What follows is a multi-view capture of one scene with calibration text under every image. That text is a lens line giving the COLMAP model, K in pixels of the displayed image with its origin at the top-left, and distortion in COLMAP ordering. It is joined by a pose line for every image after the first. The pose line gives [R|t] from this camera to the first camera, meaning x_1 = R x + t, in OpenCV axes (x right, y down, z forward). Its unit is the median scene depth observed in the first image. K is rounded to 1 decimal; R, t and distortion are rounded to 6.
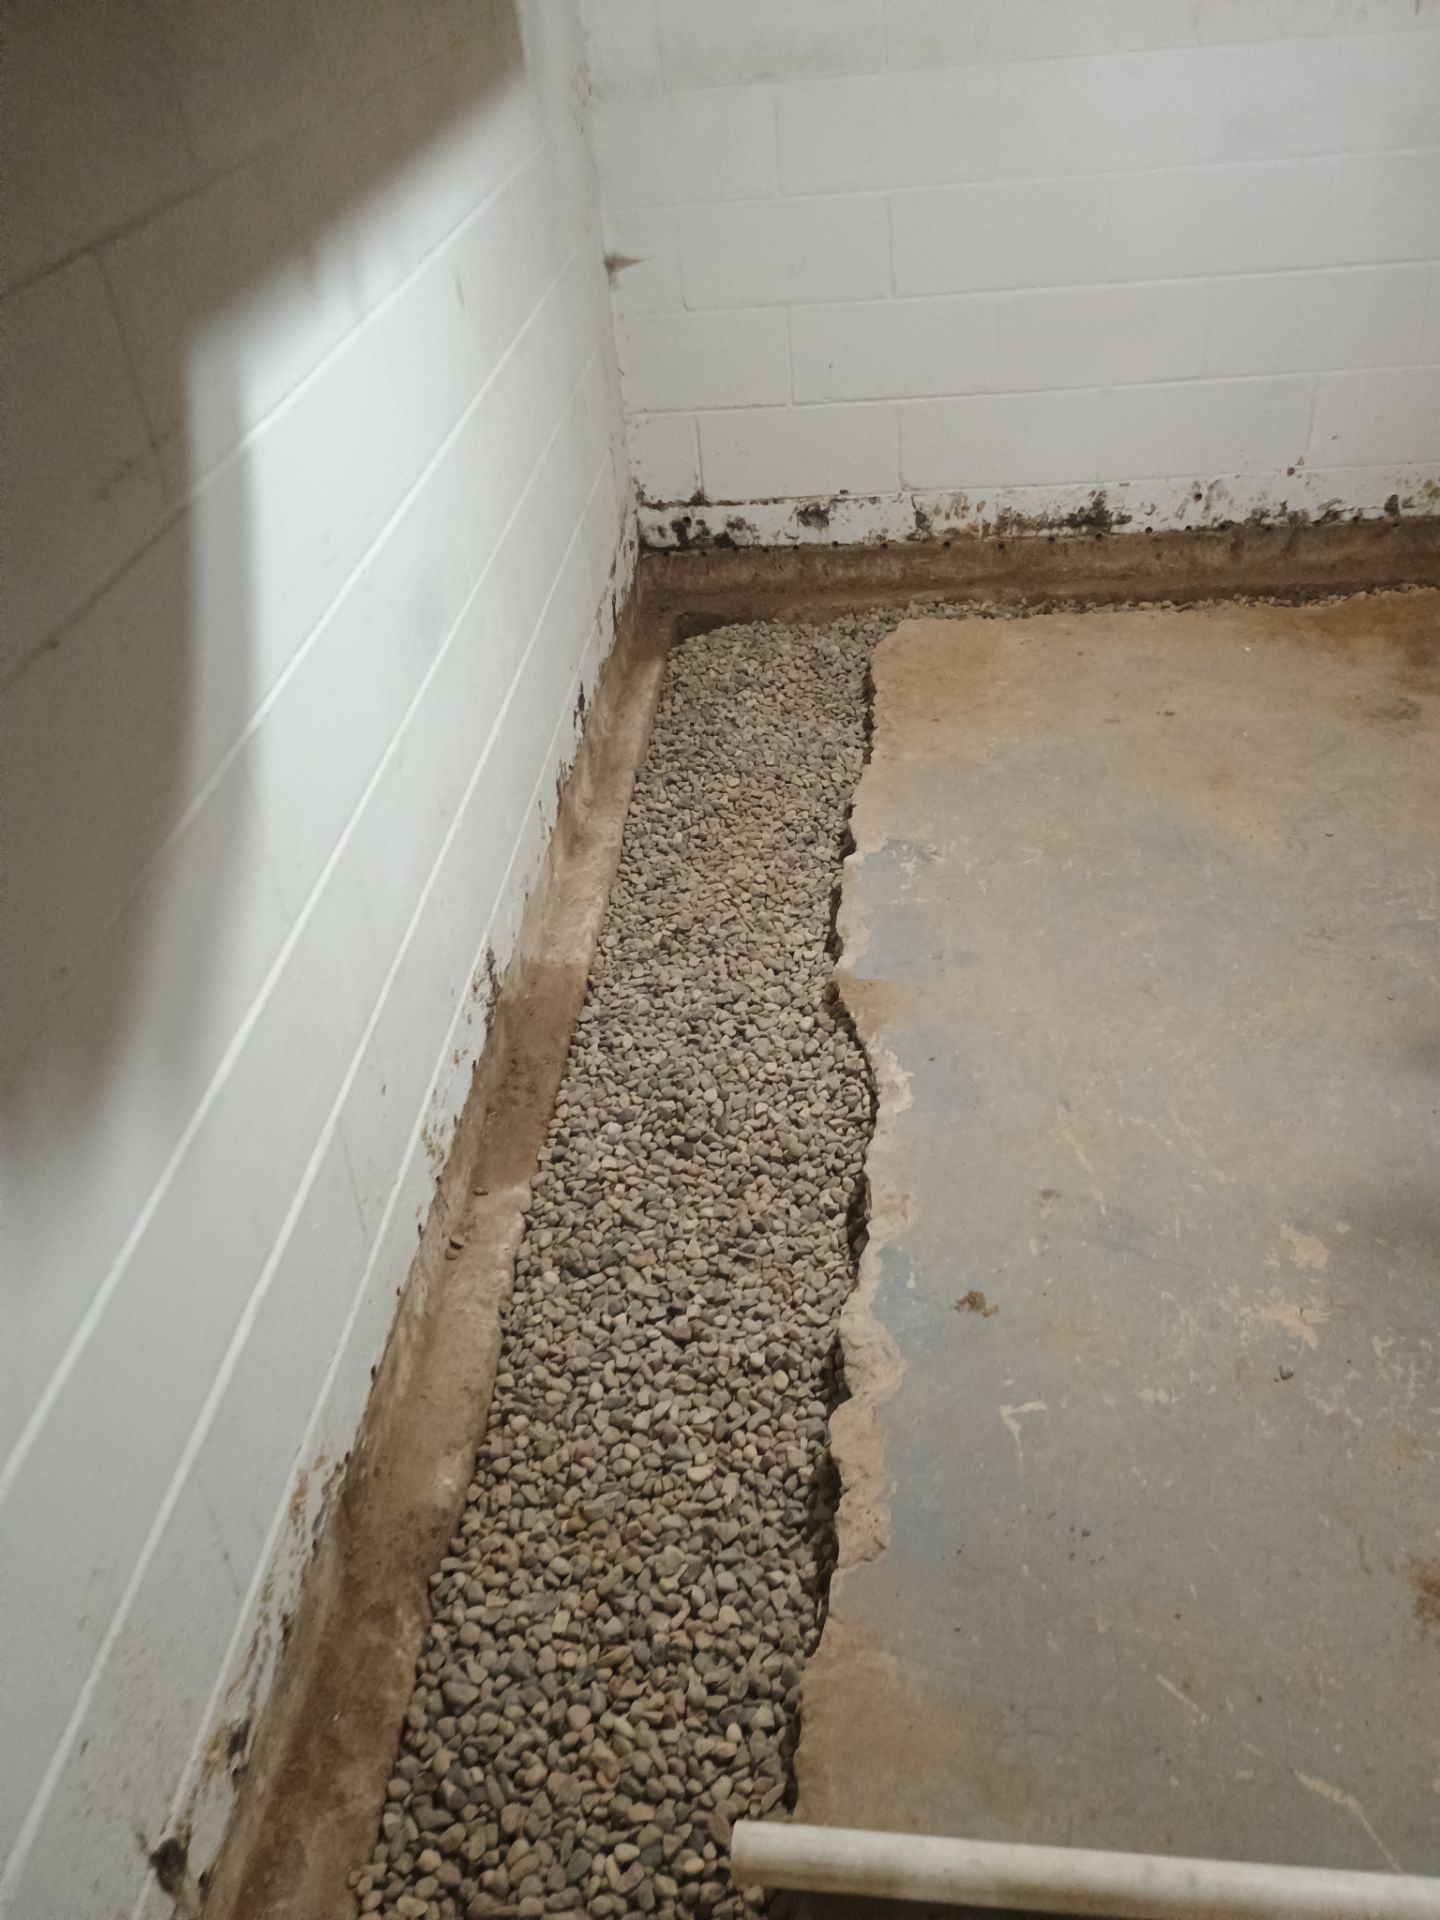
lens RADIAL K [[1669.7, 0, 690.5], [0, 1669.7, 979.8], [0, 0, 1]] dist [0.062073, -0.079520]
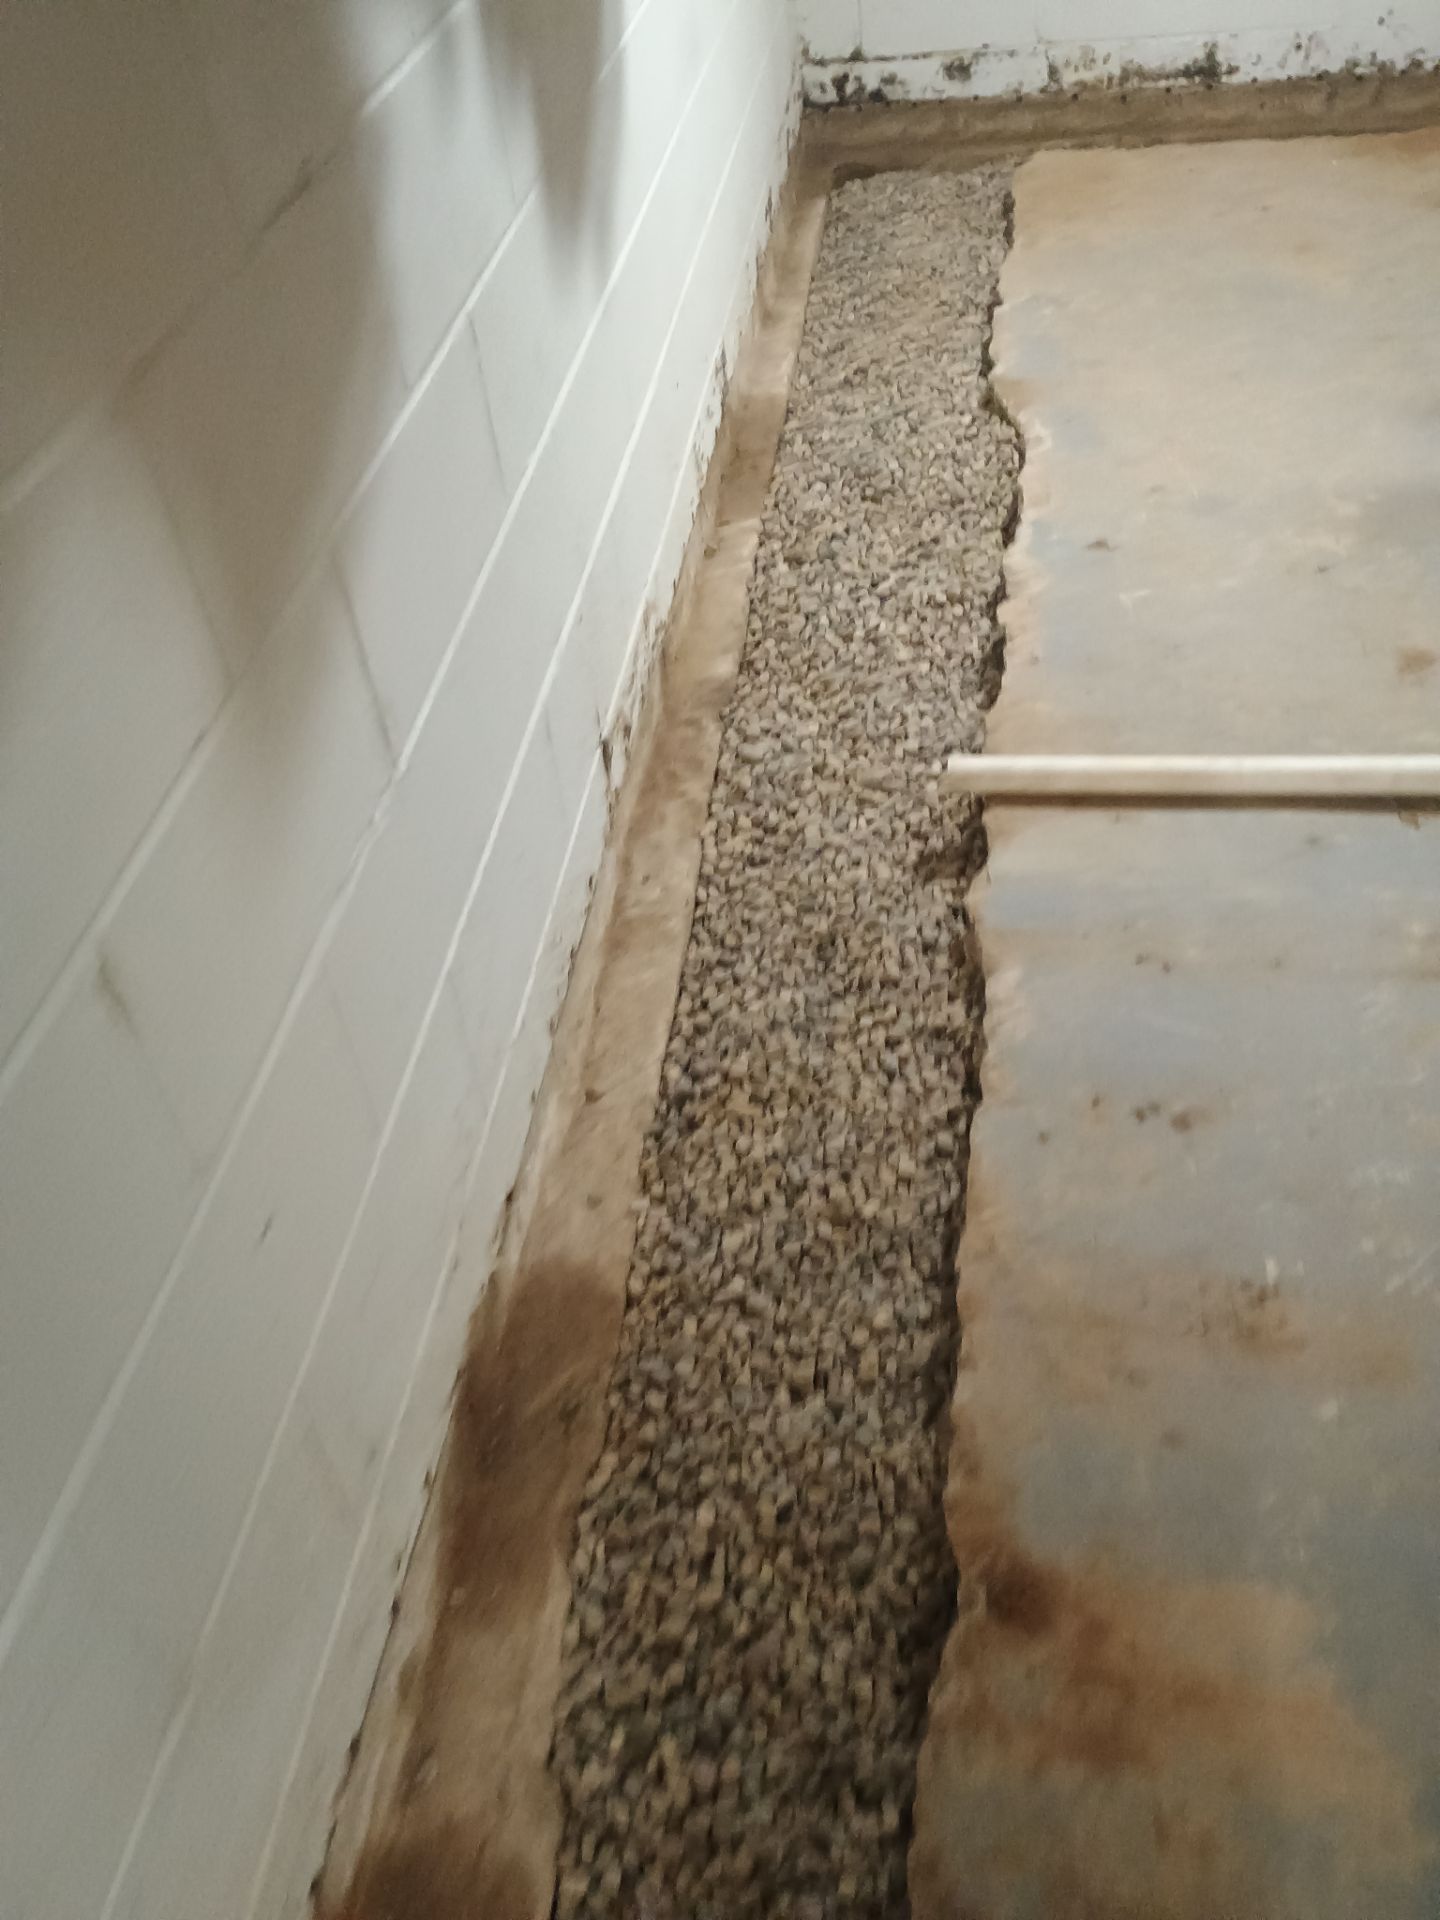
lens RADIAL K [[1669.7, 0, 719.7], [0, 1669.7, 970.6], [0, 0, 1]] dist [0.062073, -0.079520]
pose [[0.999599, 0.005881, -0.027711, -0.066791], [-0.002245, 0.991580, 0.129478, 0.228925], [0.028239, -0.129364, 0.991195, -0.275130]]
